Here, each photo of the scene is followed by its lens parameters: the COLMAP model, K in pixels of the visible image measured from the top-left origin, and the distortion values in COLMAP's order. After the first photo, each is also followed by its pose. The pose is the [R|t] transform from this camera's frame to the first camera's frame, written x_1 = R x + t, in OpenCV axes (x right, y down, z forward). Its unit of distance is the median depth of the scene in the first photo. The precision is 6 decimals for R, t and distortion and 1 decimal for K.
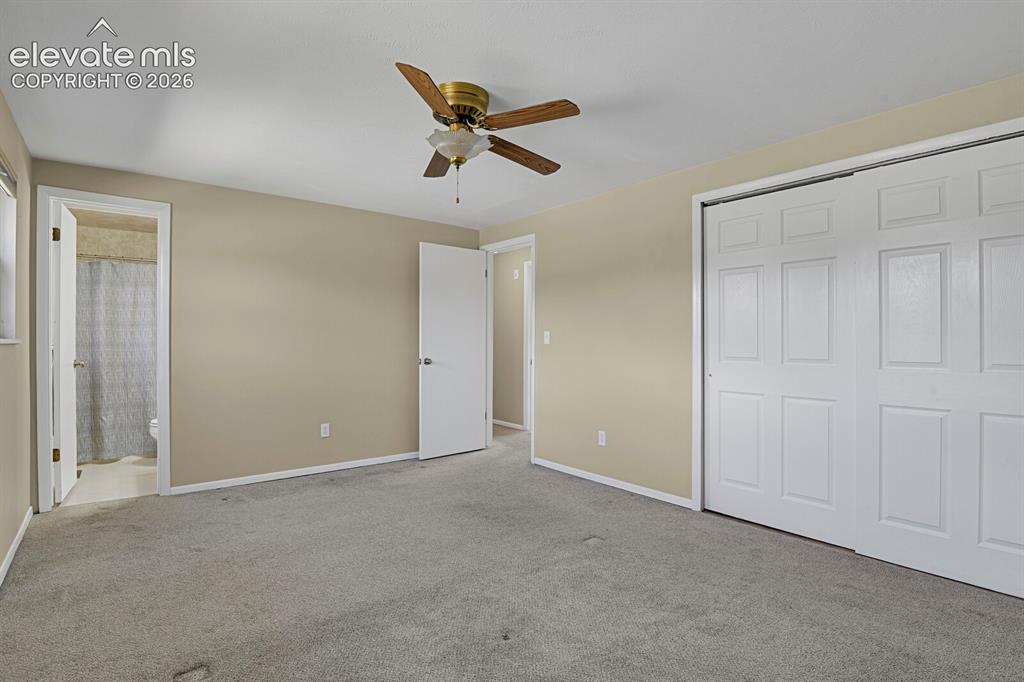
lens RADIAL K [[500.8, 0, 508.9], [0, 500.8, 341.4], [0, 0, 1]] dist [-0.028691, -0.001887]
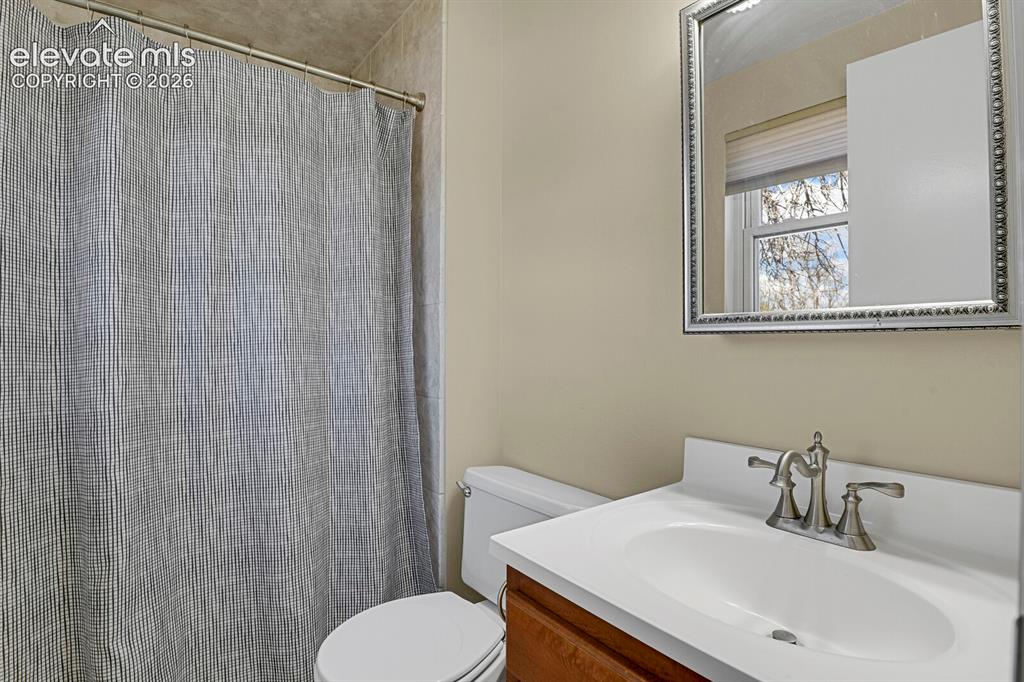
lens RADIAL K [[500.8, 0, 515.4], [0, 500.8, 340.9], [0, 0, 1]] dist [-0.028691, -0.001887]
pose [[0.999955, 0.001833, 0.009348, -0.609396], [-0.001799, 0.999992, -0.003640, 0.005875], [-0.009354, 0.003623, 0.999950, 0.730469]]
